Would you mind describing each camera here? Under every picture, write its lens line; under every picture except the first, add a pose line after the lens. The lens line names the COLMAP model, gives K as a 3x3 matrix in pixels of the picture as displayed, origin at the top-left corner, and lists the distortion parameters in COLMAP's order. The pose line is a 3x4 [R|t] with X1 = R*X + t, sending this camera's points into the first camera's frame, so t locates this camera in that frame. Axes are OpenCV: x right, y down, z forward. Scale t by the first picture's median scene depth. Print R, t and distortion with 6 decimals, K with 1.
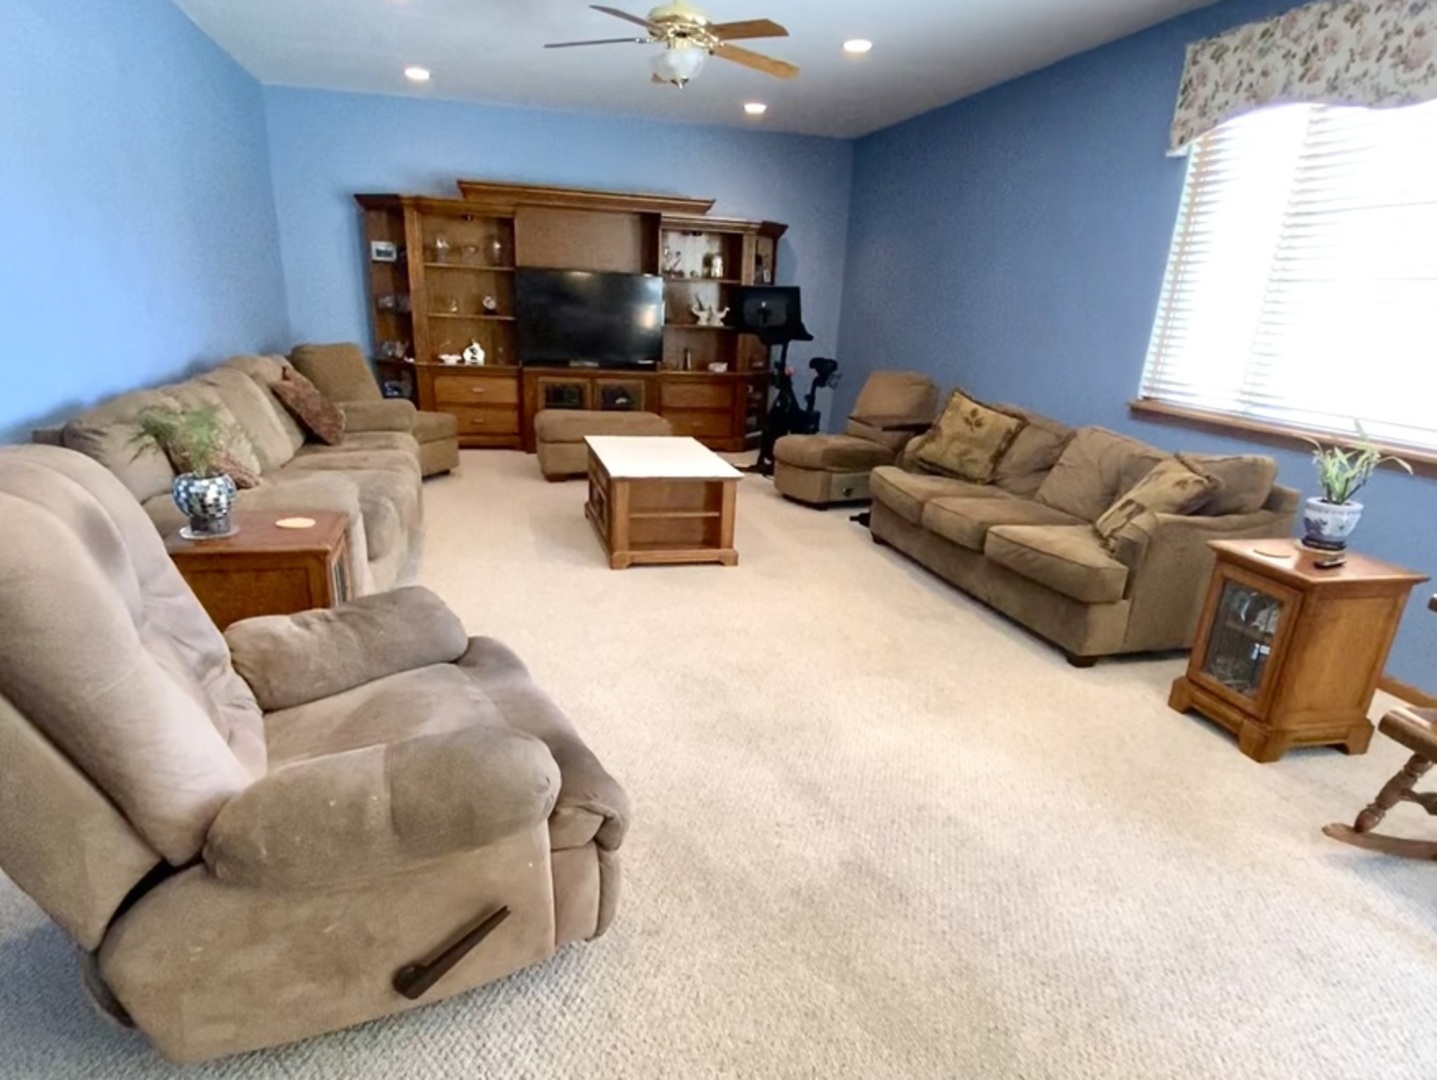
lens RADIAL K [[858.1, 0, 678.3], [0, 858.1, 581.3], [0, 0, 1]] dist [0.009313, -0.008107]
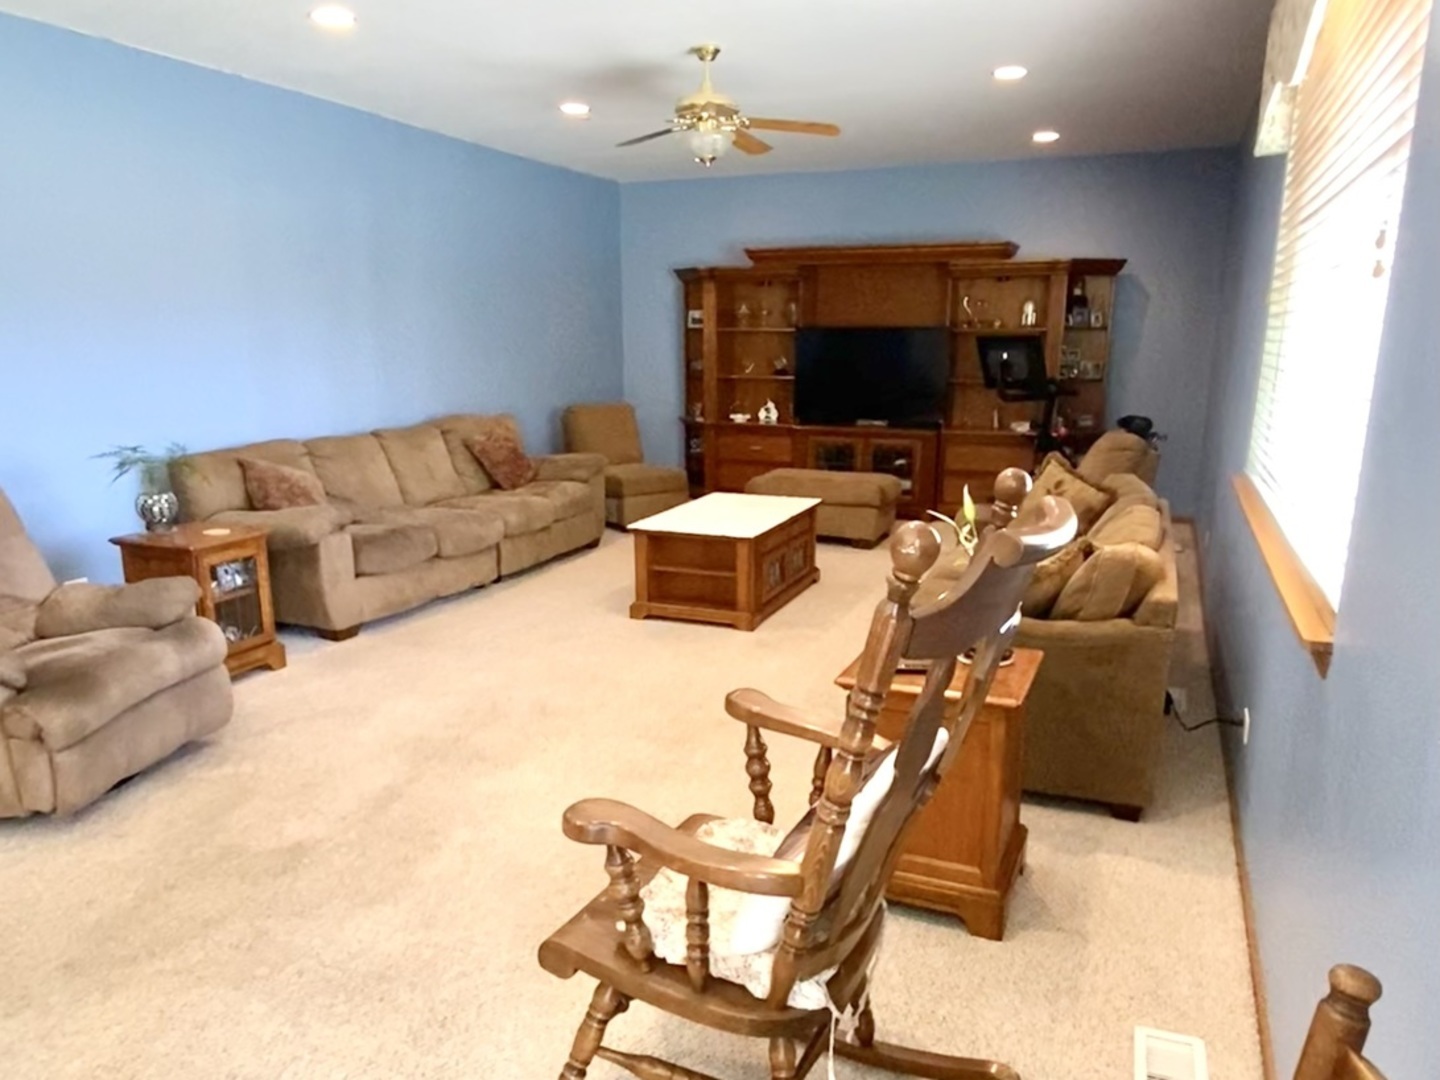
lens RADIAL K [[992.1, 0, 720.4], [0, 992.1, 544.3], [0, 0, 1]] dist [0.027045, -0.003978]
pose [[0.822713, 0.072745, -0.563783, 0.399054], [-0.143039, 0.986359, -0.081462, -0.011841], [0.550167, 0.147663, 0.821896, 0.042674]]
